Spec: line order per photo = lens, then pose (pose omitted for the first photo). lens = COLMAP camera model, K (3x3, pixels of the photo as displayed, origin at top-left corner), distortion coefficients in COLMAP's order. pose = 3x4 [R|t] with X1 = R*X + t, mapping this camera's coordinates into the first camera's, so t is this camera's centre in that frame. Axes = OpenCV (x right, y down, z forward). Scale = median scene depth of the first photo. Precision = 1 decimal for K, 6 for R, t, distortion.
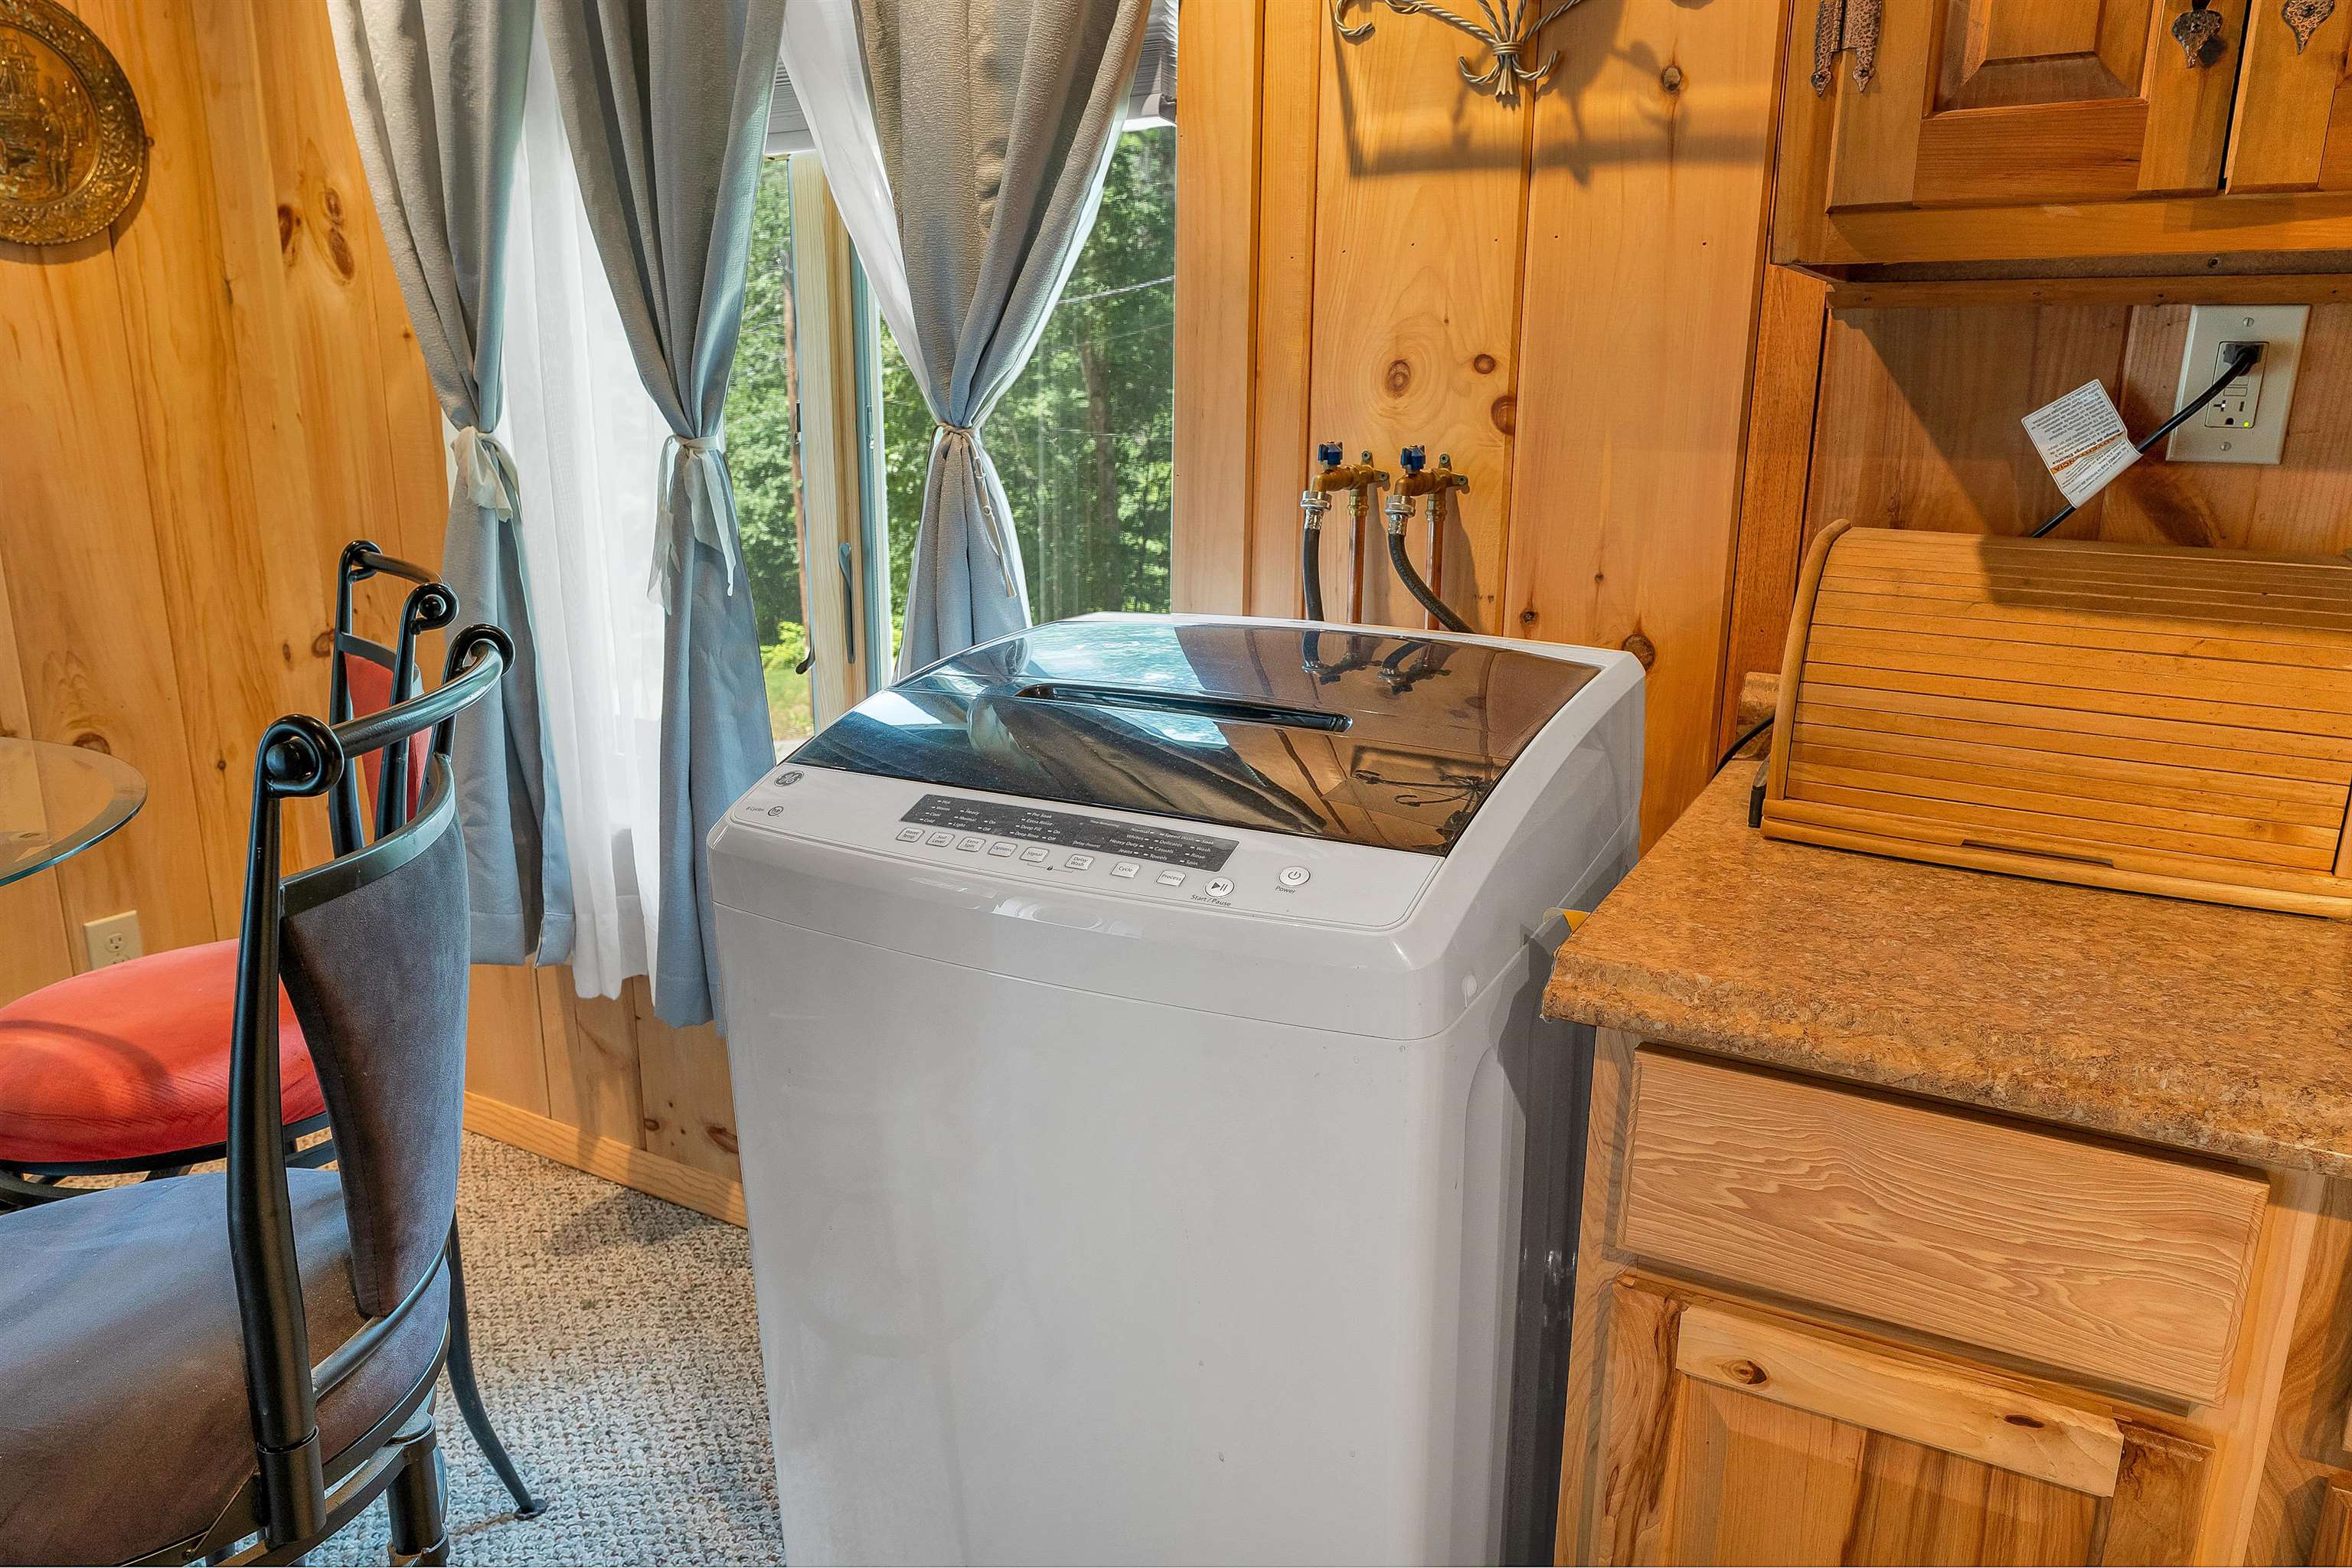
lens RADIAL K [[1634.9, 0, 1175.9], [0, 1634.9, 783.0], [0, 0, 1]] dist [-0.007573, -0.001530]
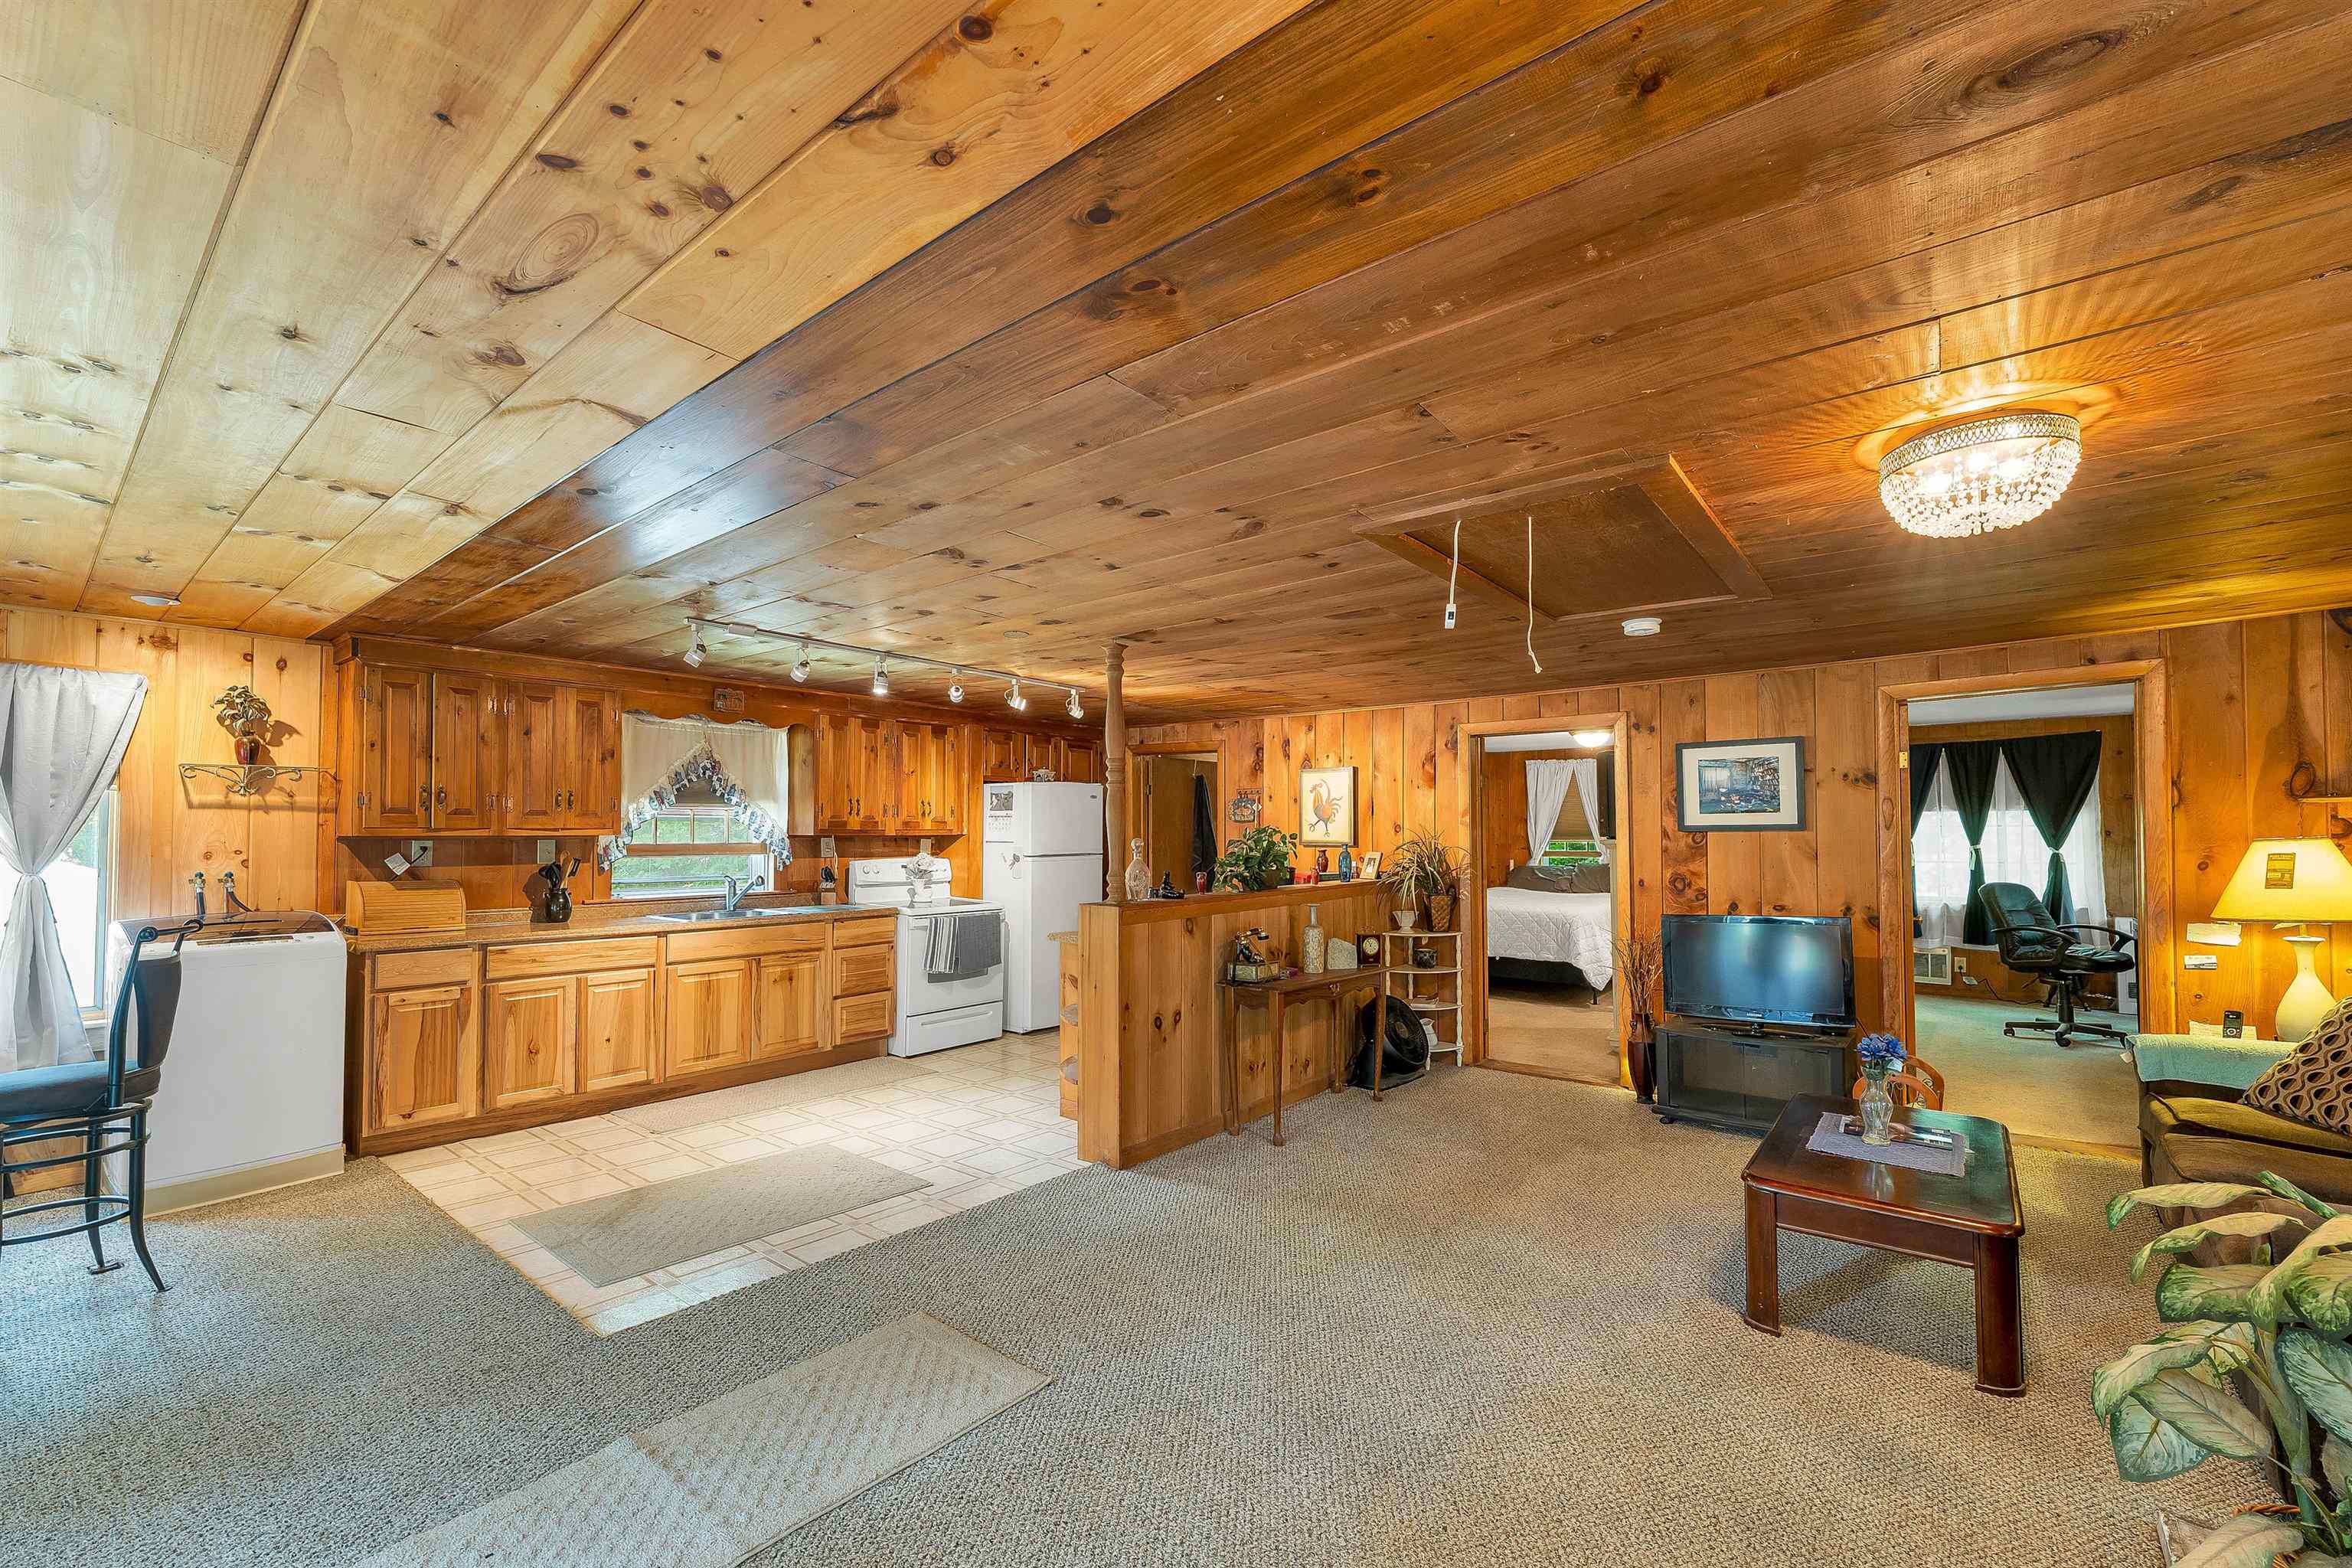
lens RADIAL K [[961.7, 0, 1171.1], [0, 961.7, 818.2], [0, 0, 1]] dist [-0.001950, -0.000319]
pose [[0.161355, 0.015286, 0.986778, -2.245714], [0.237617, 0.969864, -0.053878, 0.443712], [-0.957864, 0.243168, 0.152860, -2.072086]]
